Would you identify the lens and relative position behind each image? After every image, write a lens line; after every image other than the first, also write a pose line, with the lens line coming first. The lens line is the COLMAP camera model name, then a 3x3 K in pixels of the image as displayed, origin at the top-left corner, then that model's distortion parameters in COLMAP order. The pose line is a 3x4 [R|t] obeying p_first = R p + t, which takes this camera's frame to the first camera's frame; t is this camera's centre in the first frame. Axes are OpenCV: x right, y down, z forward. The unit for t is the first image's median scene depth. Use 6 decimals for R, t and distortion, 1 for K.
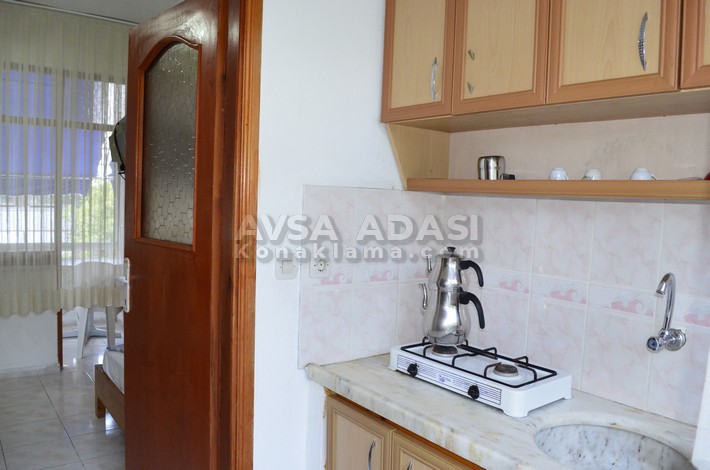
lens RADIAL K [[557.6, 0, 355.0], [0, 557.6, 235.0], [0, 0, 1]] dist [-0.069115, 0.002491]
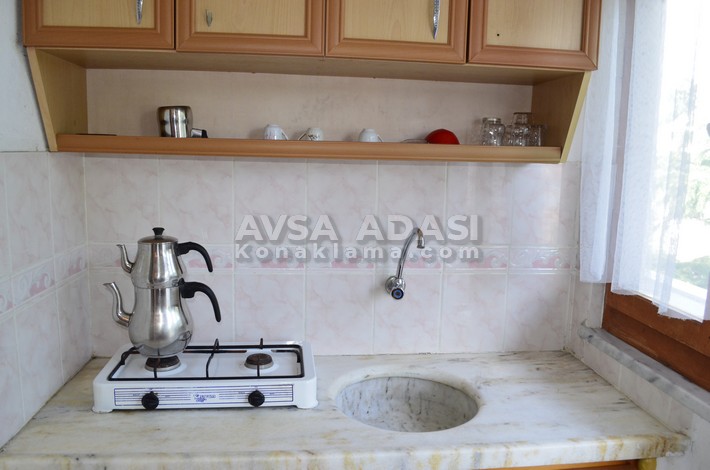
lens RADIAL K [[557.6, 0, 355.0], [0, 557.6, 235.0], [0, 0, 1]] dist [-0.069115, 0.002491]
pose [[0.521598, -0.151499, 0.839633, -0.347532], [0.053769, 0.987989, 0.144865, -0.068926], [-0.851495, -0.030416, 0.523479, 0.413245]]
